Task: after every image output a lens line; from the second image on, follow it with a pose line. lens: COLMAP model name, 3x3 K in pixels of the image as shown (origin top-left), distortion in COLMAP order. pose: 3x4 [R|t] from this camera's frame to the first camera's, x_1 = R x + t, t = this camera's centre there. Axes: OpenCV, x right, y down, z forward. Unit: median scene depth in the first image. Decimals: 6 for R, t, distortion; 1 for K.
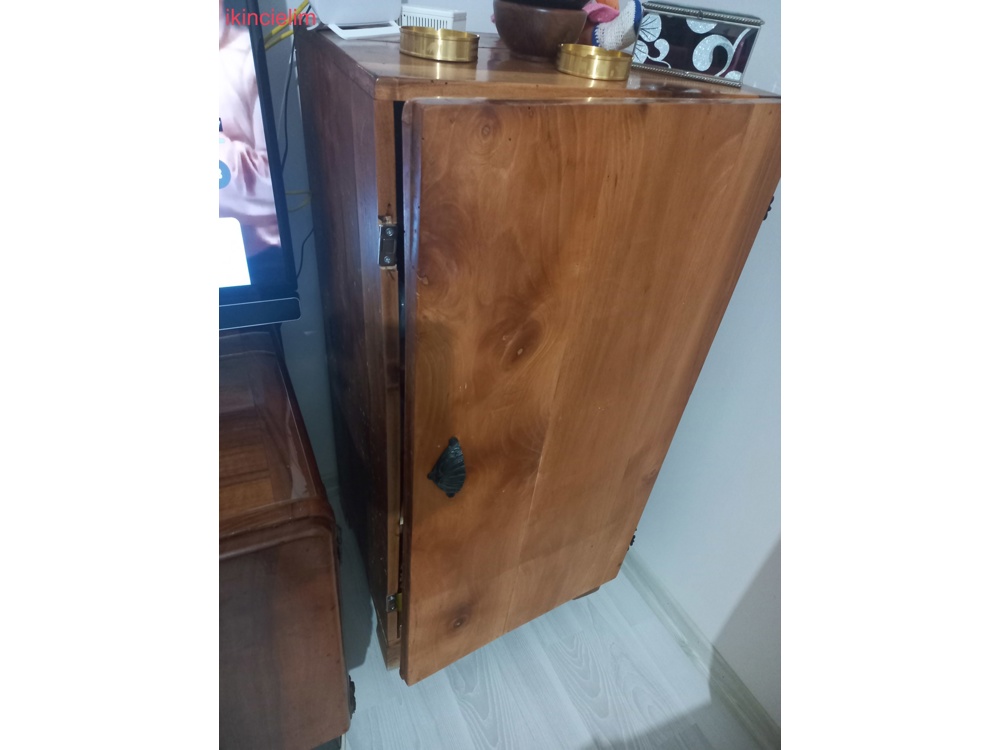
lens RADIAL K [[551.9, 0, 493.2], [0, 551.9, 379.3], [0, 0, 1]] dist [0.004258, -0.001552]
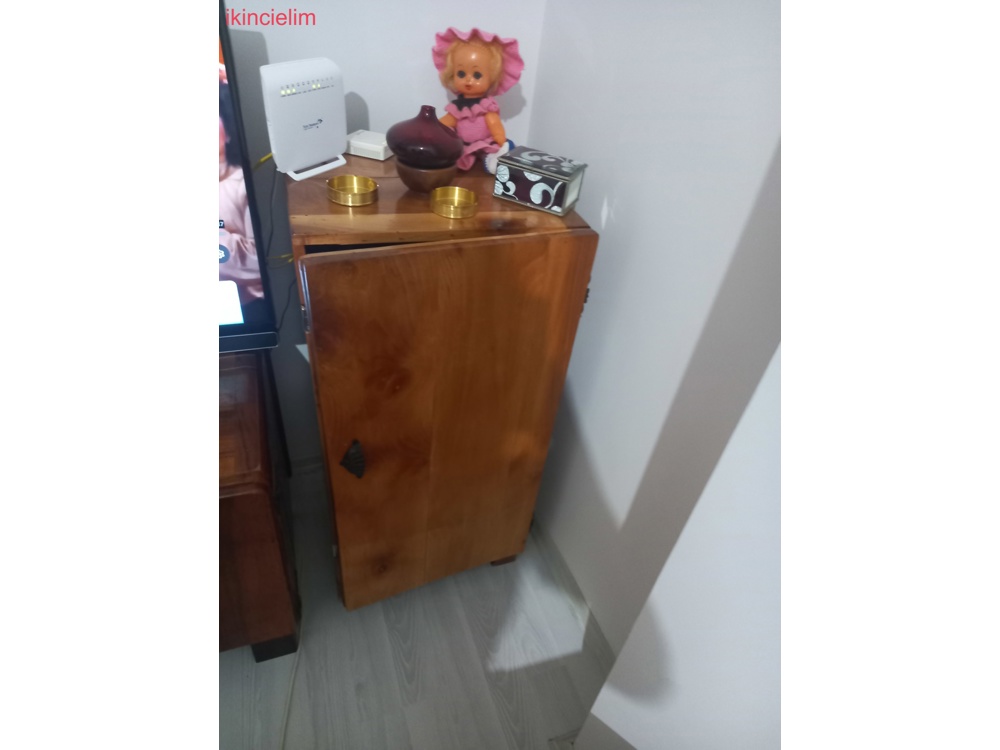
lens RADIAL K [[551.9, 0, 493.2], [0, 551.9, 379.3], [0, 0, 1]] dist [0.004258, -0.001552]
pose [[0.994797, 0.065296, -0.078205, 0.394951], [-0.063340, 0.997620, 0.027231, -0.120124], [0.079797, -0.022136, 0.996565, -0.470885]]
